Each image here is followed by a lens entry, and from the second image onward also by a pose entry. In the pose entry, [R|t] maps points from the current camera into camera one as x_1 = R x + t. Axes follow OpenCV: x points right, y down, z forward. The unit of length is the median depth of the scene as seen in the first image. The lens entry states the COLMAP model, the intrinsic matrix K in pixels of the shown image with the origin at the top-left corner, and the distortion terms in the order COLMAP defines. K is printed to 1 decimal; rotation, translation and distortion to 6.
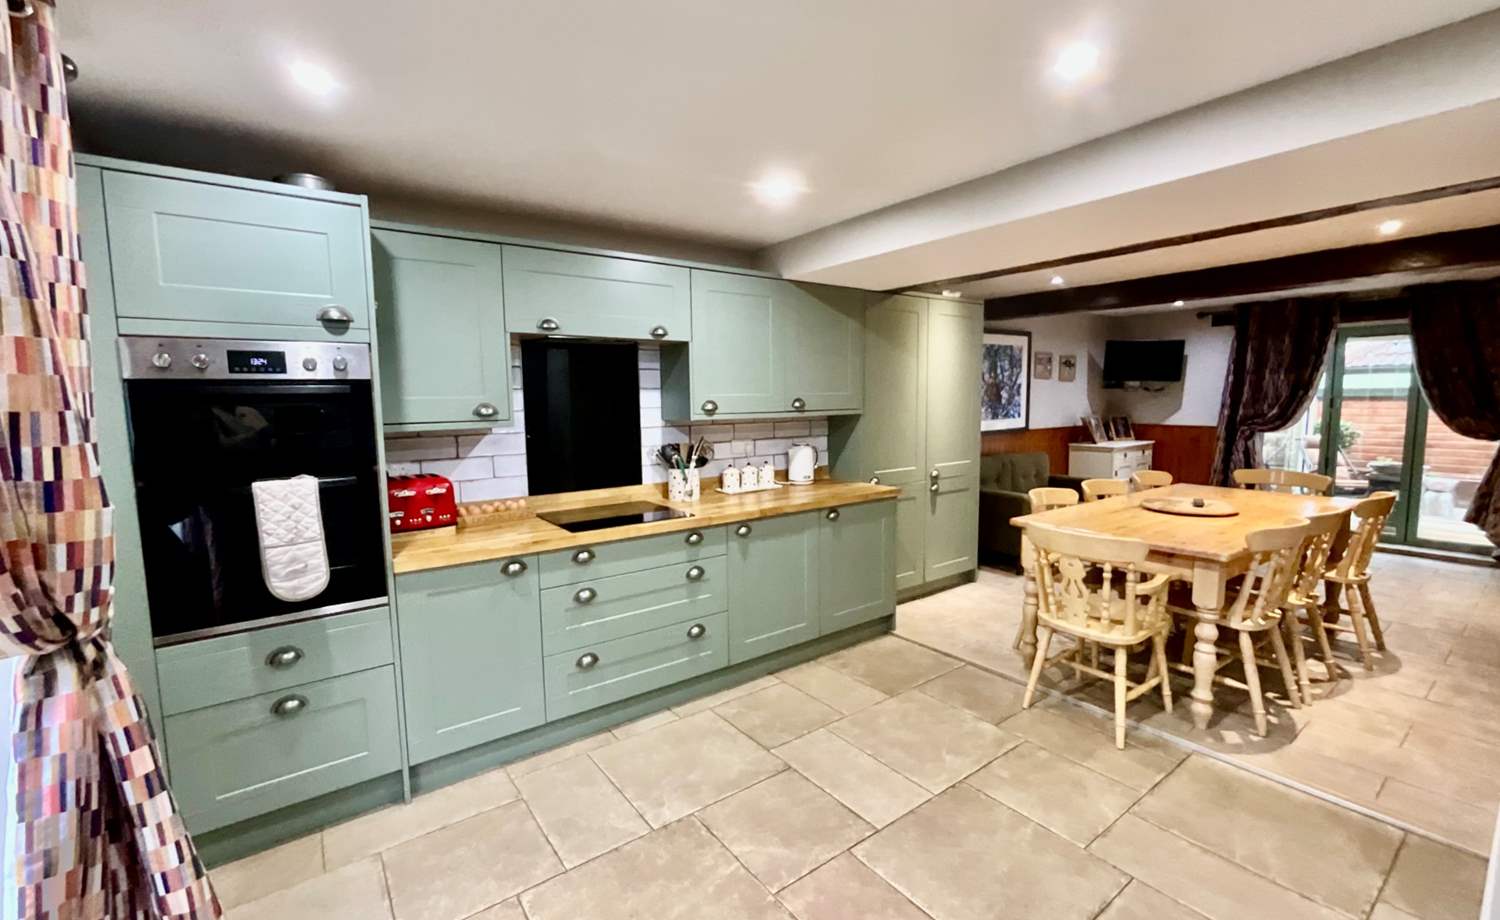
lens RADIAL K [[617.0, 0, 746.8], [0, 617.0, 461.2], [0, 0, 1]] dist [-0.004194, -0.000177]
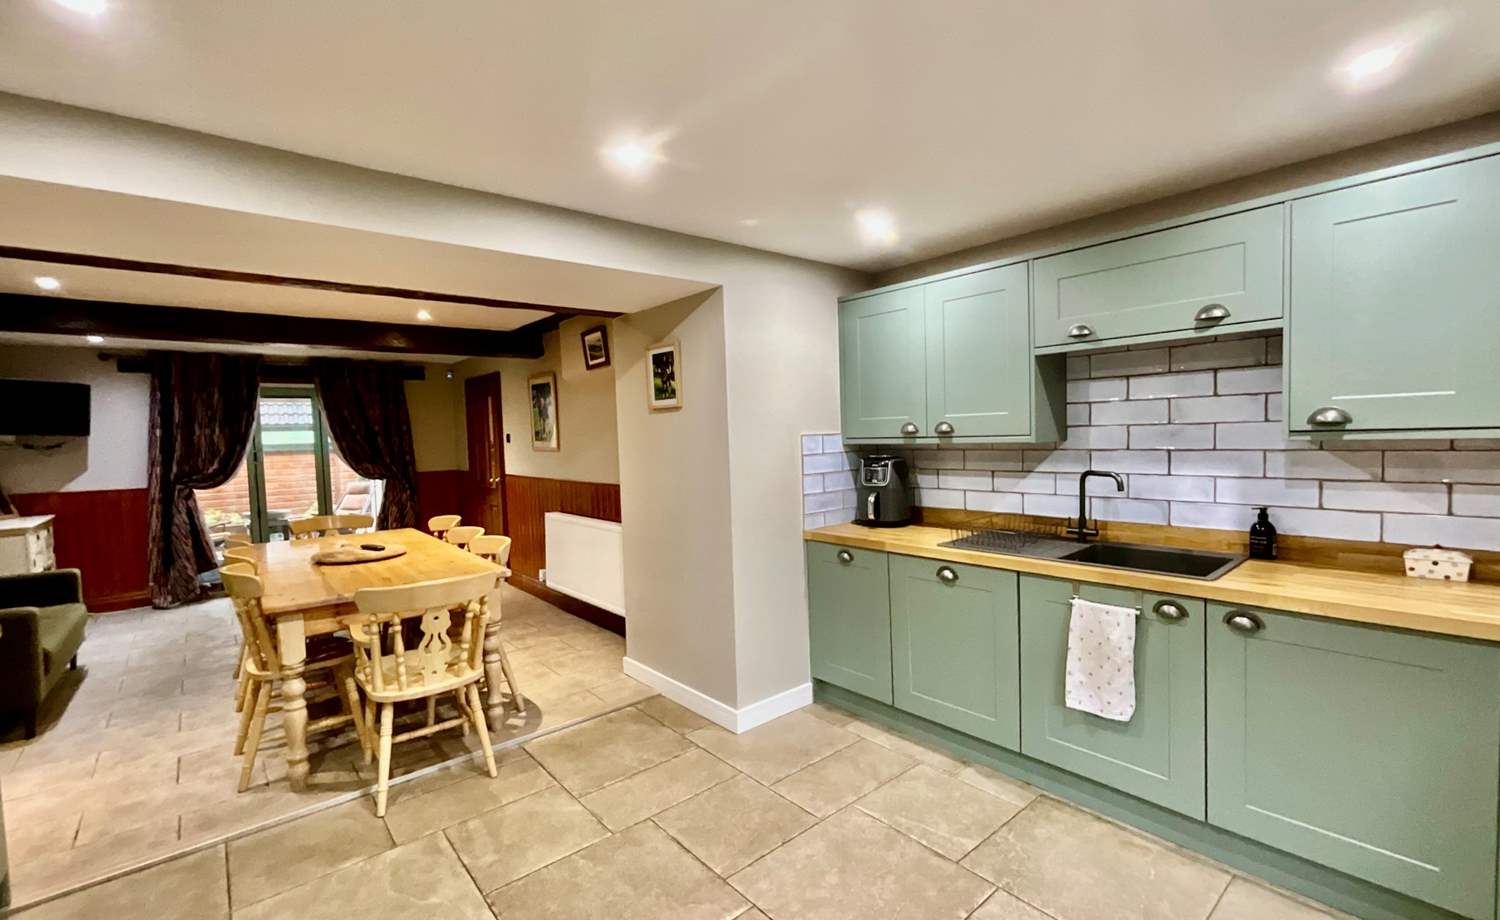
lens RADIAL K [[627.2, 0, 743.7], [0, 627.2, 475.3], [0, 0, 1]] dist [-0.001141, 0.000007]
pose [[-0.060080, -0.050975, 0.996891, -0.181436], [0.129425, 0.989867, 0.058416, -0.018162], [-0.989767, 0.132533, -0.052874, 0.231050]]
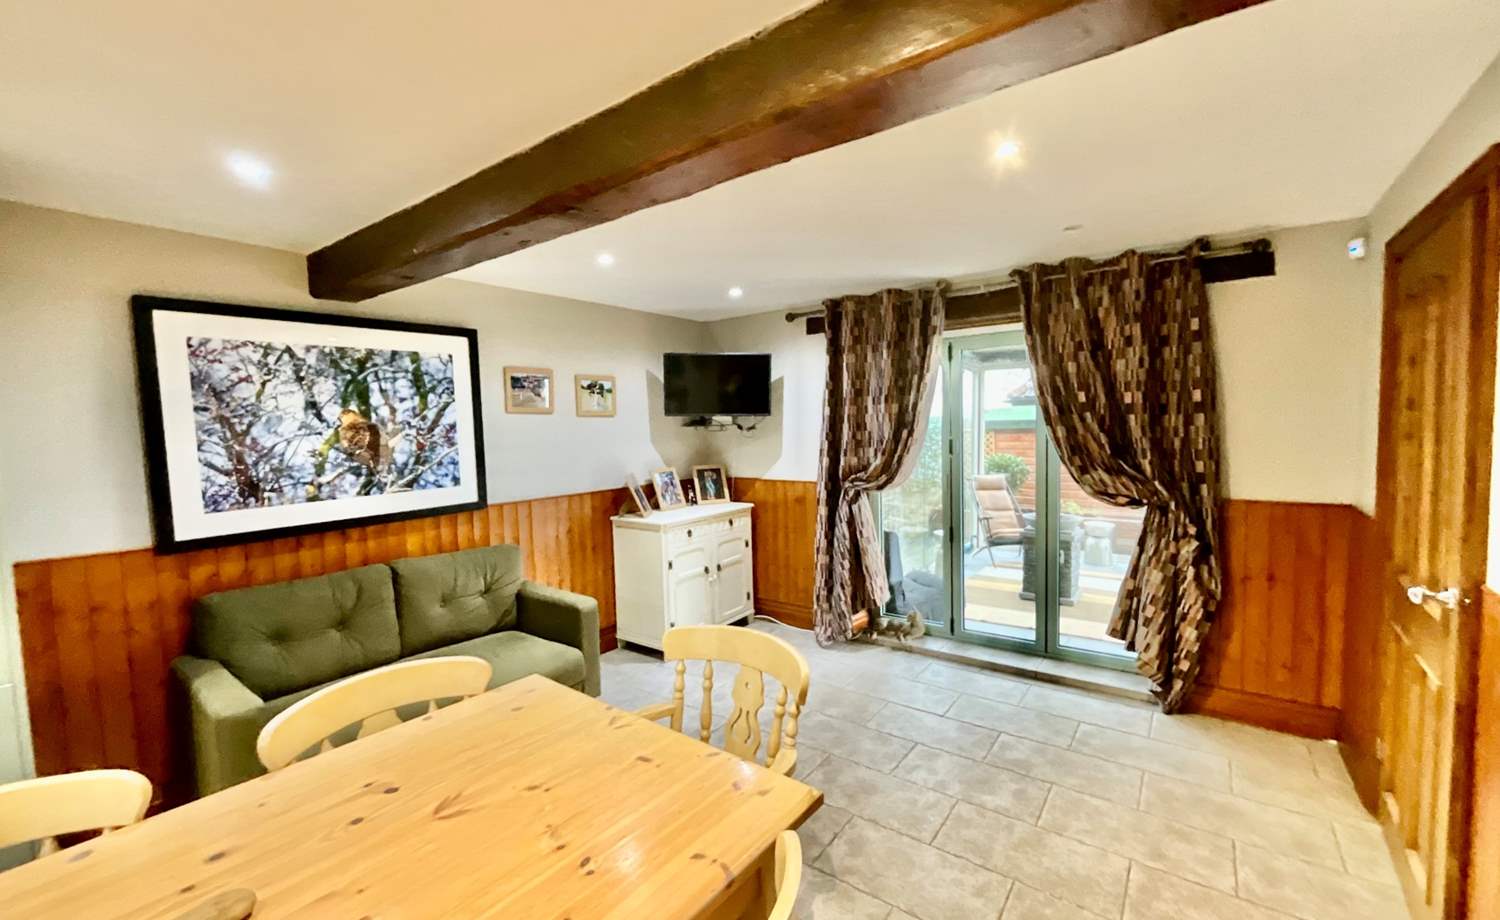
lens RADIAL K [[617.0, 0, 746.8], [0, 617.0, 461.2], [0, 0, 1]] dist [-0.004194, -0.000177]
pose [[0.957755, -0.027843, 0.286236, 0.547325], [0.041052, 0.998346, -0.040249, -0.061731], [-0.284642, 0.050299, 0.957313, 0.420270]]
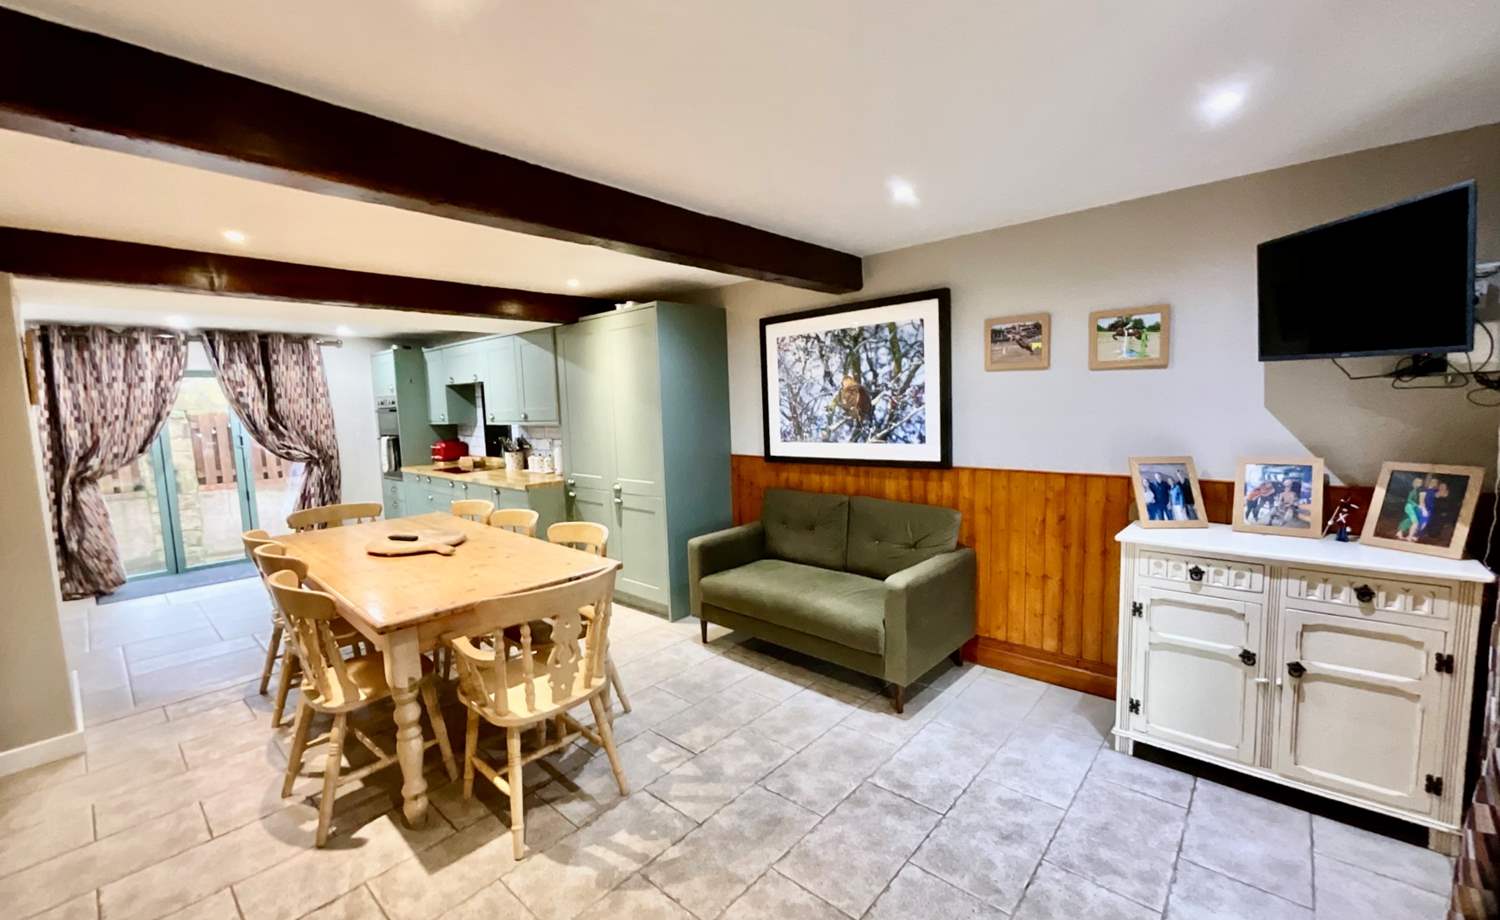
lens RADIAL K [[617.0, 0, 746.8], [0, 617.0, 461.2], [0, 0, 1]] dist [-0.004194, -0.000177]
pose [[0.189257, 0.104890, -0.976309, 1.003604], [-0.068279, 0.993277, 0.093477, -0.099743], [0.979551, 0.048970, 0.195146, 0.749994]]
